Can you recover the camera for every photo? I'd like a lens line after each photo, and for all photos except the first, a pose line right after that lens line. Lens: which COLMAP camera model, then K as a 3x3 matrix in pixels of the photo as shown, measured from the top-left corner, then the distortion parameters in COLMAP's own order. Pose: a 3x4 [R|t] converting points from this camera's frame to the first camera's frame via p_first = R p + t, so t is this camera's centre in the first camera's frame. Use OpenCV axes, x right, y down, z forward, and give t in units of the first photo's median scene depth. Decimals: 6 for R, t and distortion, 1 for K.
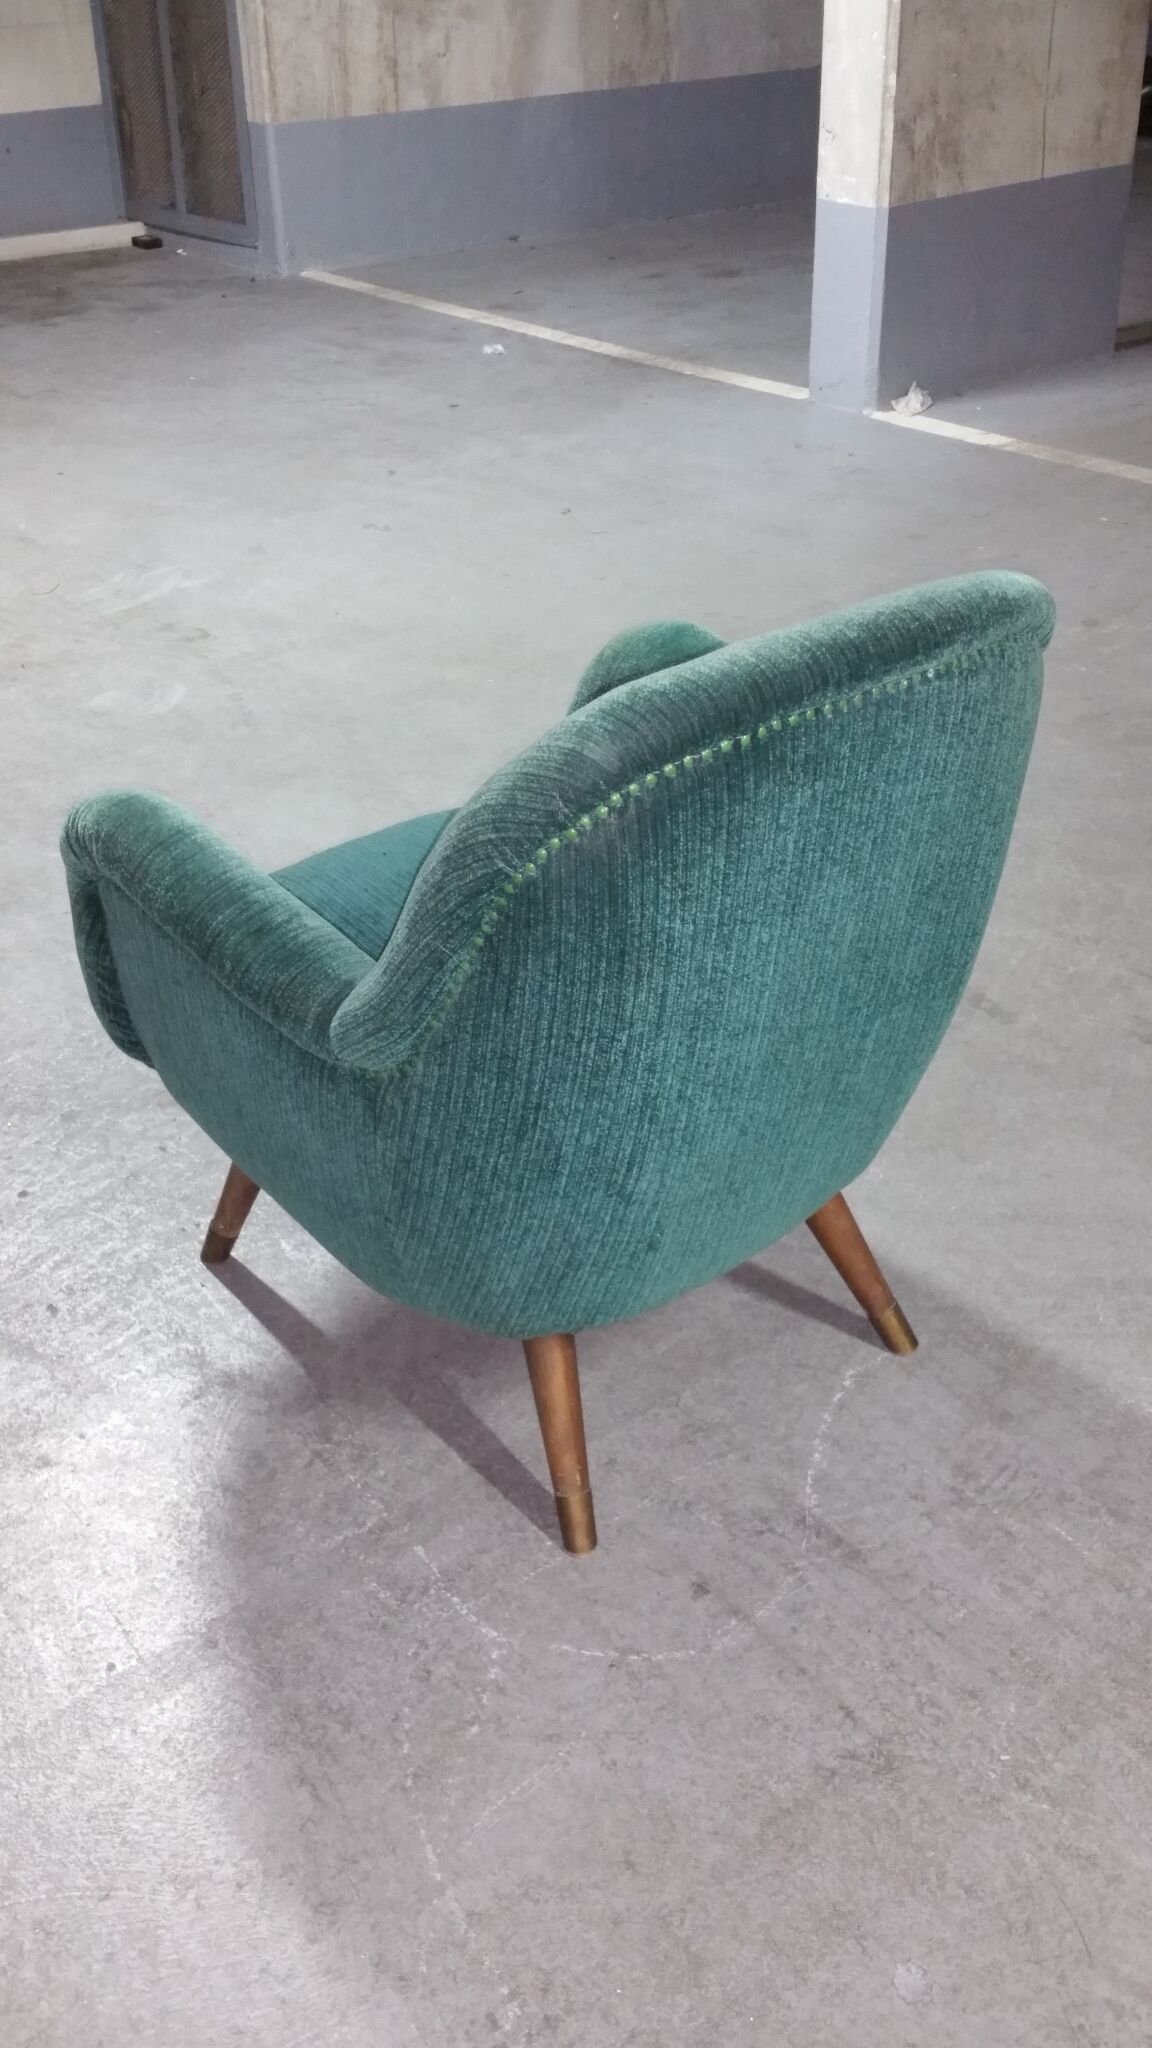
lens RADIAL K [[1905.9, 0, 549.1], [0, 1905.9, 1011.8], [0, 0, 1]] dist [0.179648, -0.422344]
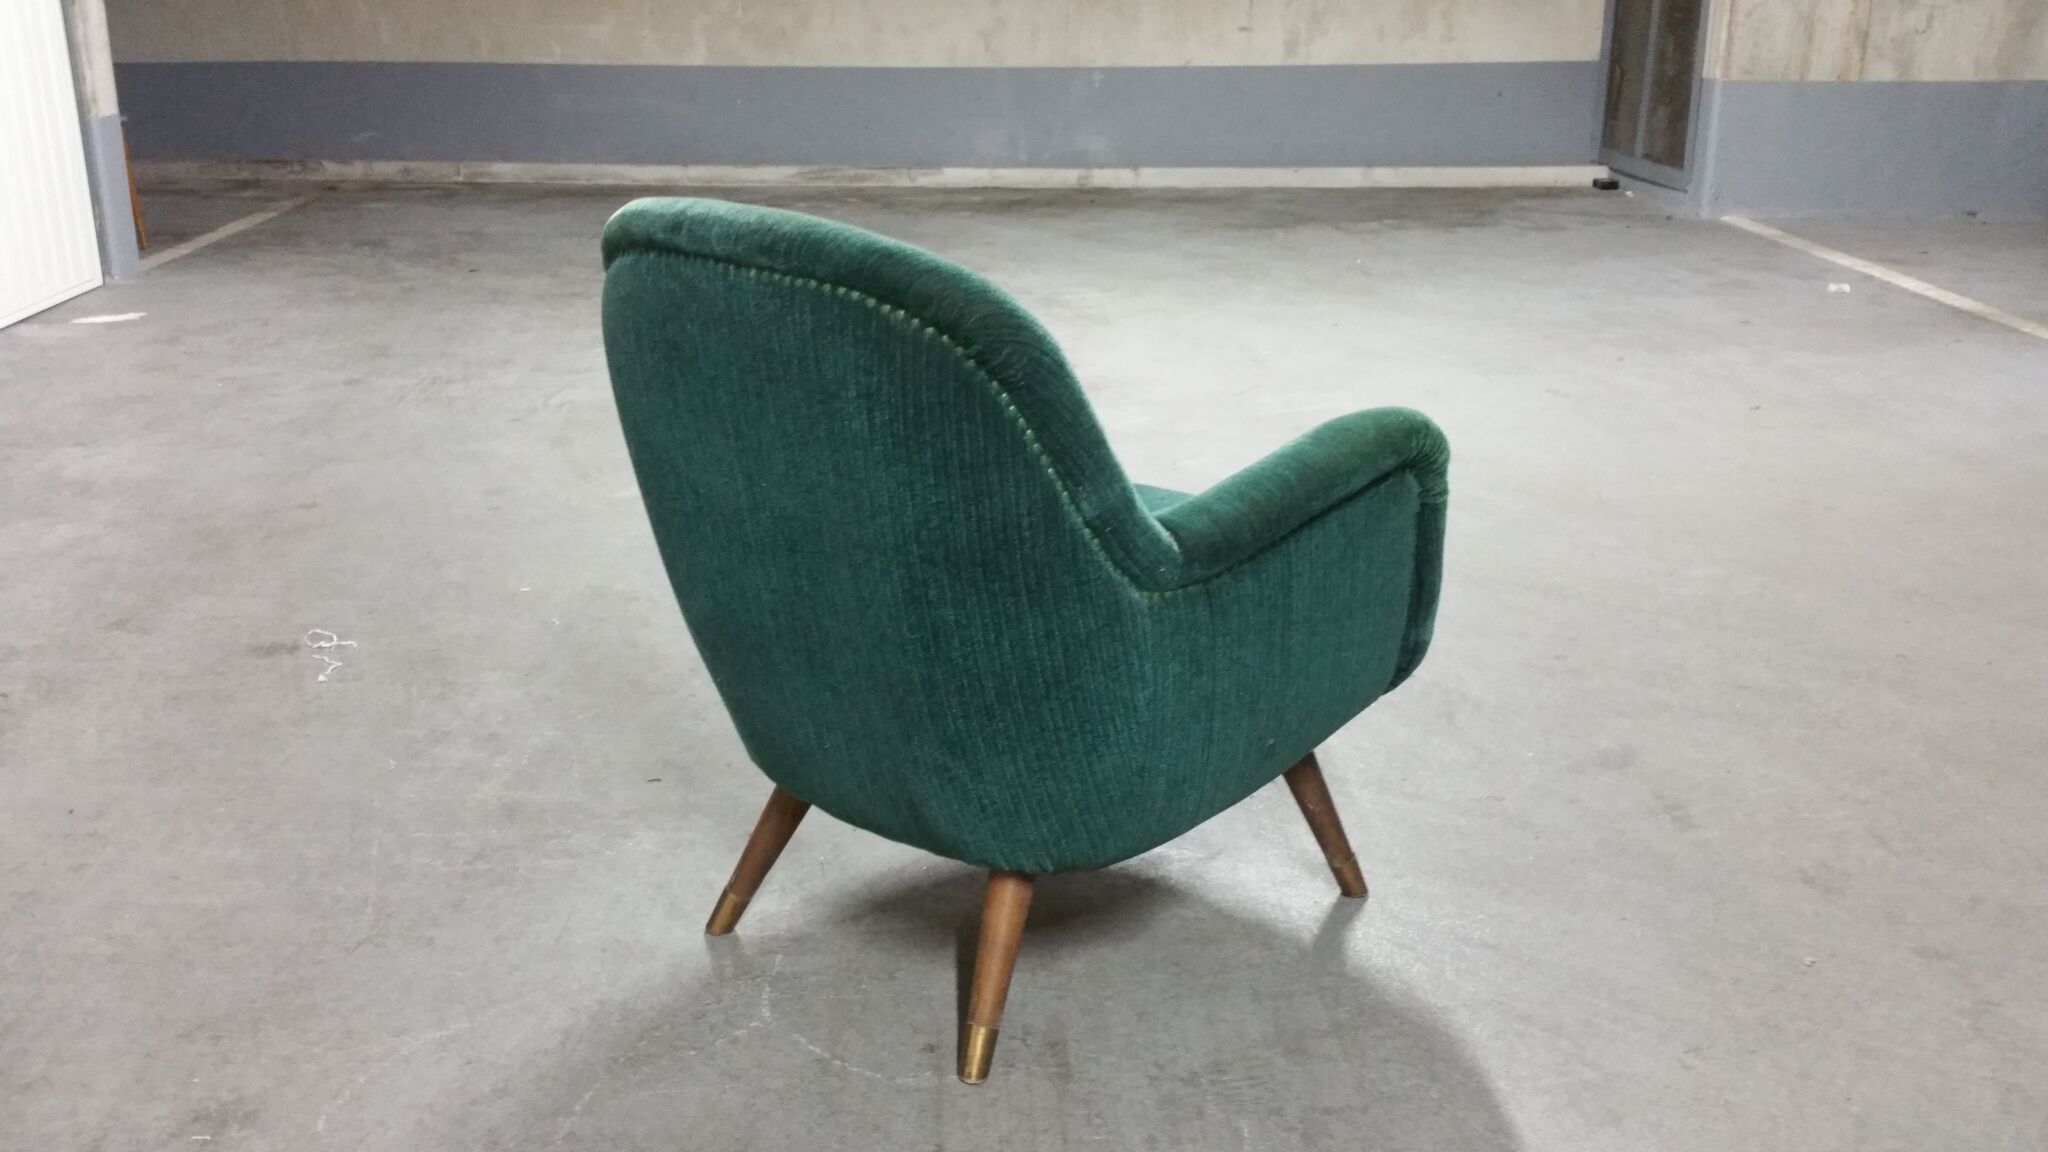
lens RADIAL K [[1908.8, 0, 1008.9], [0, 1908.8, 609.7], [0, 0, 1]] dist [0.167057, -0.387278]
pose [[0.816563, 0.210788, -0.537395, 0.584266], [-0.307890, 0.946508, -0.096576, 0.124977], [0.488291, 0.244319, 0.837783, -0.009838]]
